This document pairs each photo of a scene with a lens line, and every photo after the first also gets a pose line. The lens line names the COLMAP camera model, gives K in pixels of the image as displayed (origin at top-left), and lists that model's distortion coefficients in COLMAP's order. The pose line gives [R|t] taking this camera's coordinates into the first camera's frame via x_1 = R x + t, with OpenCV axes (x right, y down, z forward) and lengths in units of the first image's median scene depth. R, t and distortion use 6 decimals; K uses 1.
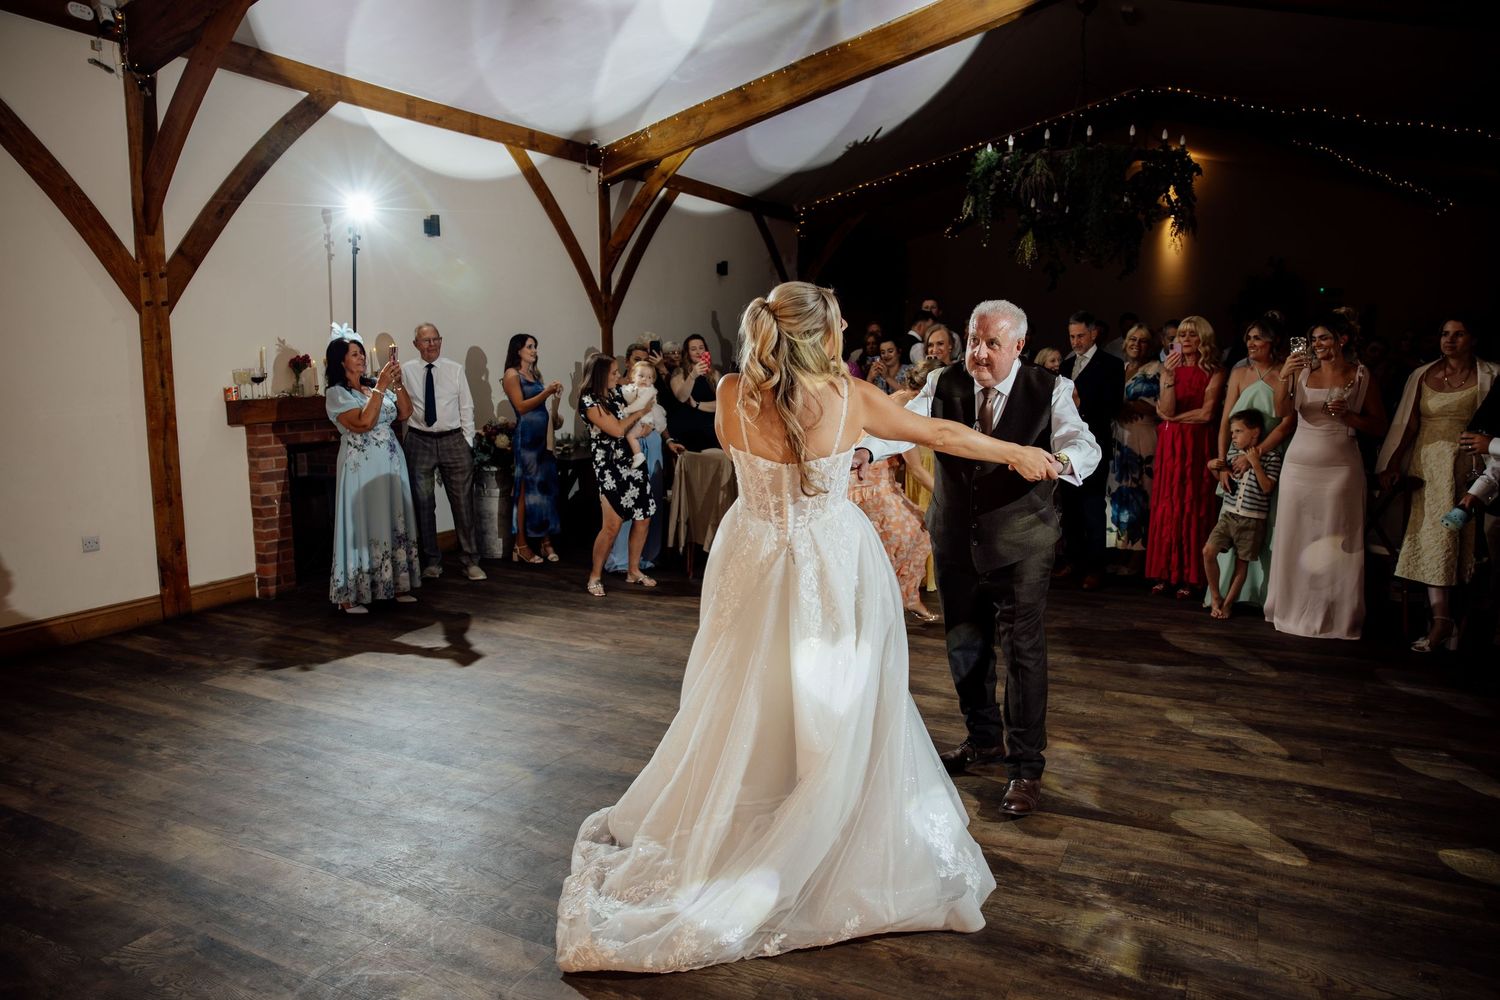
lens RADIAL K [[1064.1, 0, 745.3], [0, 1064.1, 467.4], [0, 0, 1]] dist [-0.080737, 0.095187]
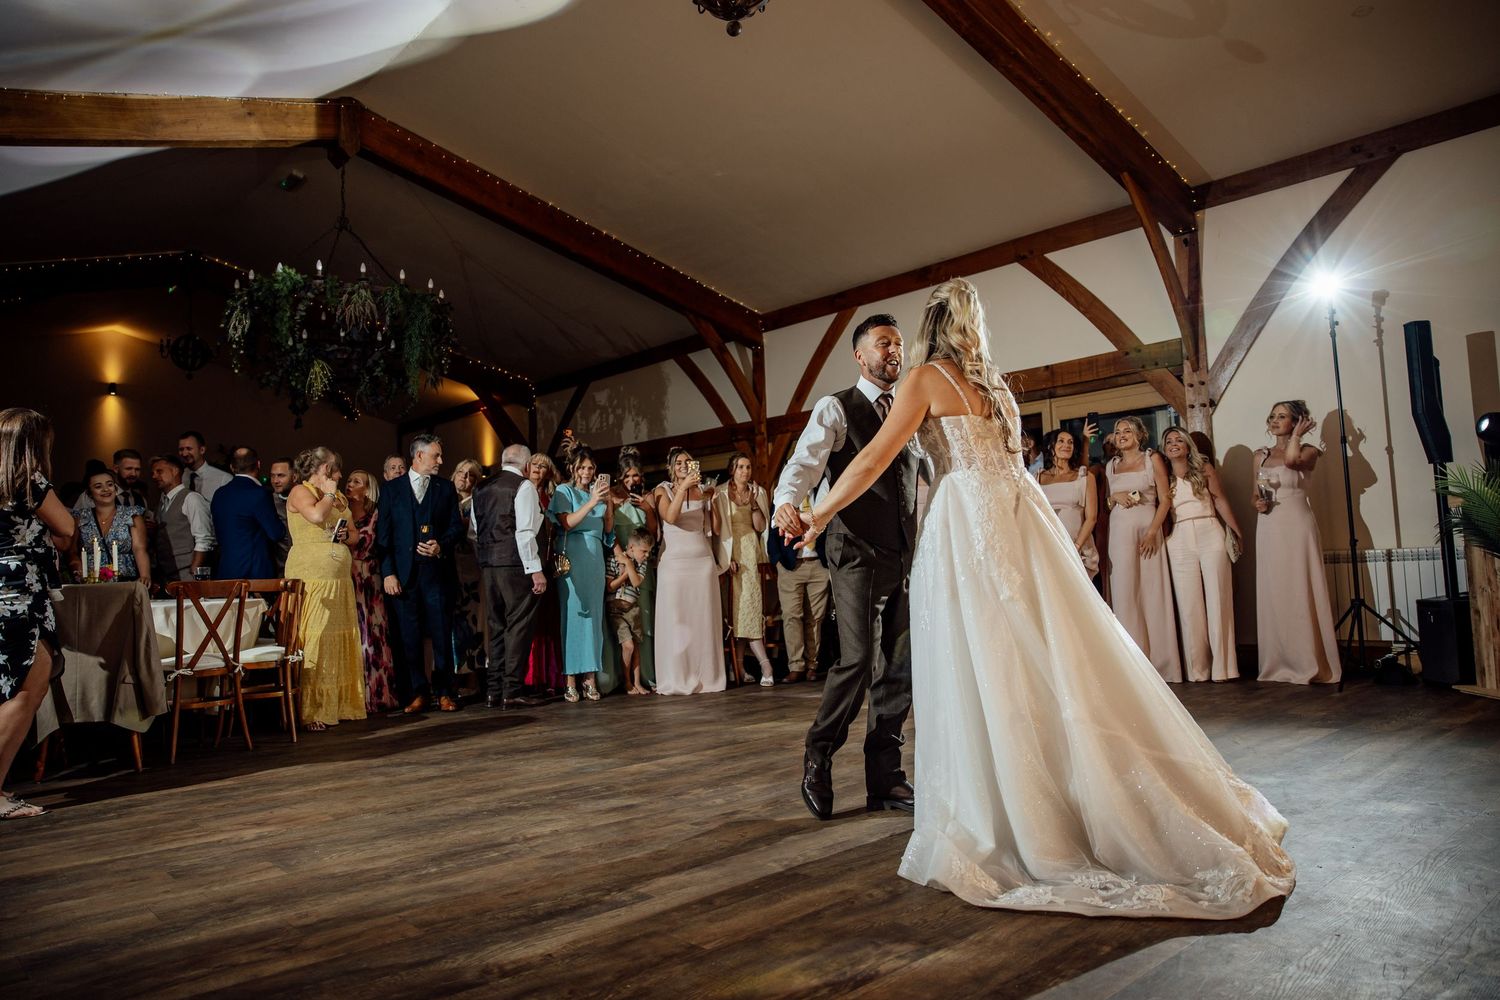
lens RADIAL K [[1064.1, 0, 745.3], [0, 1064.1, 467.4], [0, 0, 1]] dist [-0.080737, 0.095187]
pose [[0.355553, 0.079451, 0.931273, -0.689170], [0.138770, 0.980850, -0.136662, 0.080413], [-0.924297, 0.177823, 0.337719, 0.482834]]
